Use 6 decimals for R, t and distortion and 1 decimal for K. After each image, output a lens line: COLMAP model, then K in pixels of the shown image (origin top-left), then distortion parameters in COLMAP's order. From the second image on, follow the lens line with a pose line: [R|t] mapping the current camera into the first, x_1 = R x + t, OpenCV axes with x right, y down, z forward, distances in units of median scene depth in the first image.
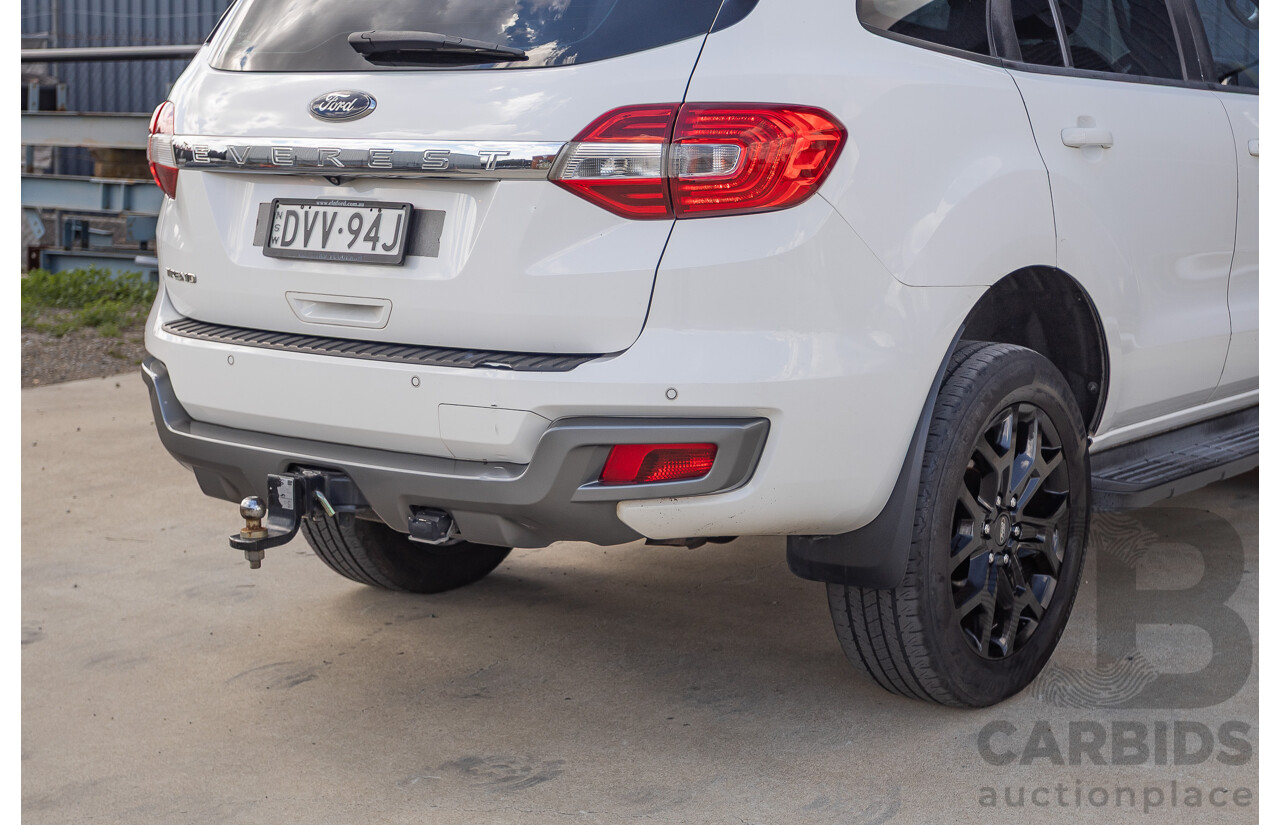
lens RADIAL K [[2218.7, 0, 640.0], [0, 2218.7, 412.5], [0, 0, 1]] dist [-0.009581, -0.023256]
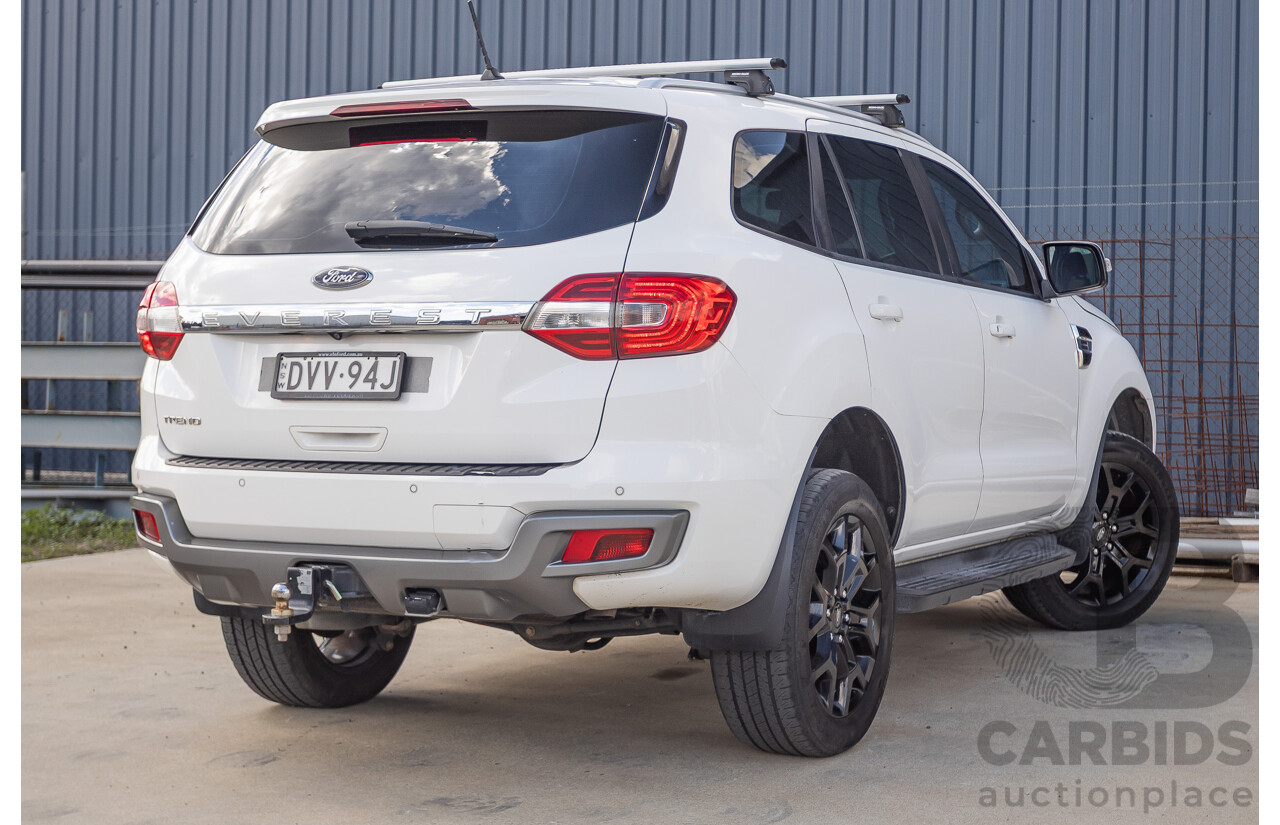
lens RADIAL K [[2400.0, 0, 670.8], [0, 2400.0, 411.9], [0, 0, 1]] dist [-0.019183, -0.005578]
pose [[0.981679, -0.007521, 0.190396, -0.206368], [0.030233, 0.992711, -0.116667, 0.102097], [-0.188131, 0.120286, 0.974750, -0.362278]]
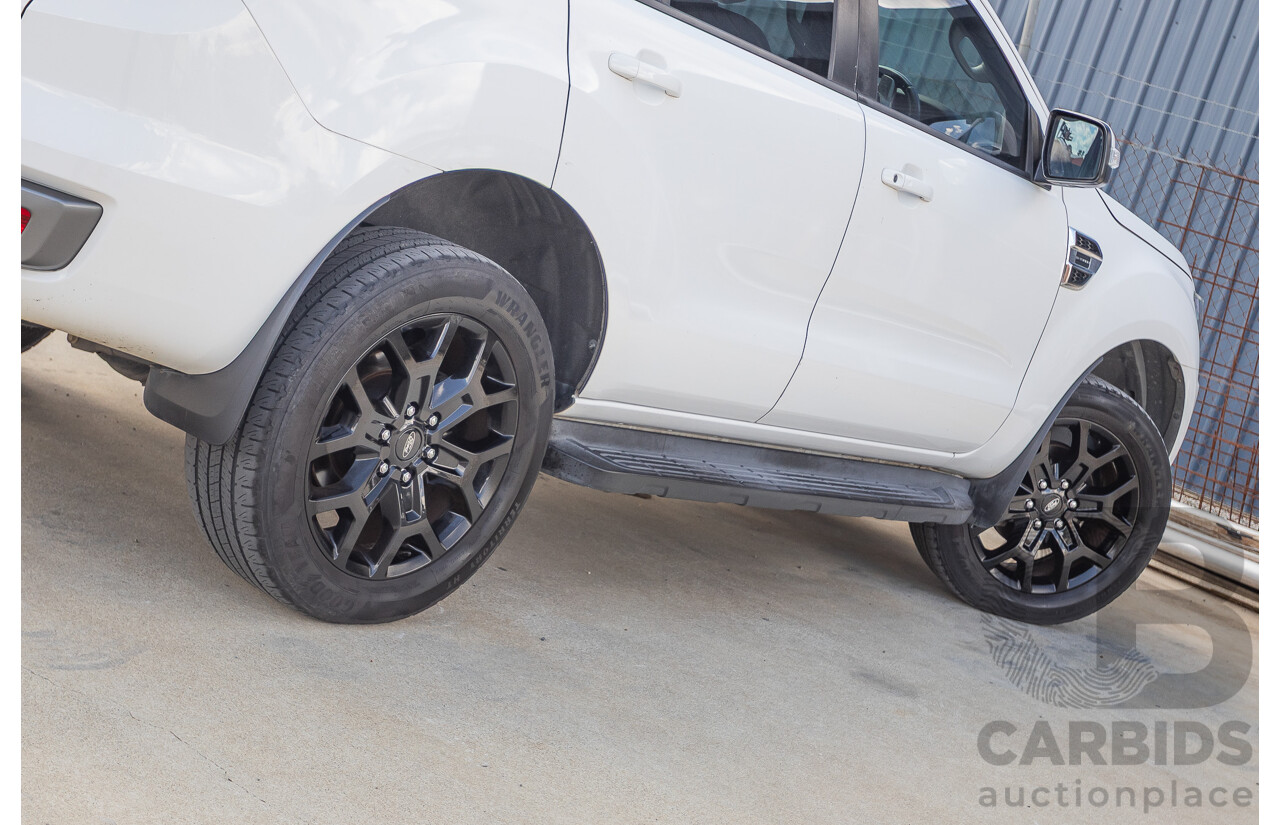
lens RADIAL K [[2218.7, 0, 640.0], [0, 2218.7, 412.5], [0, 0, 1]] dist [-0.009581, -0.023256]
pose [[0.951099, 0.308614, -0.012993, 0.282221], [-0.308796, 0.950998, -0.015713, 0.027287], [0.007507, 0.018957, 0.999792, 0.091391]]
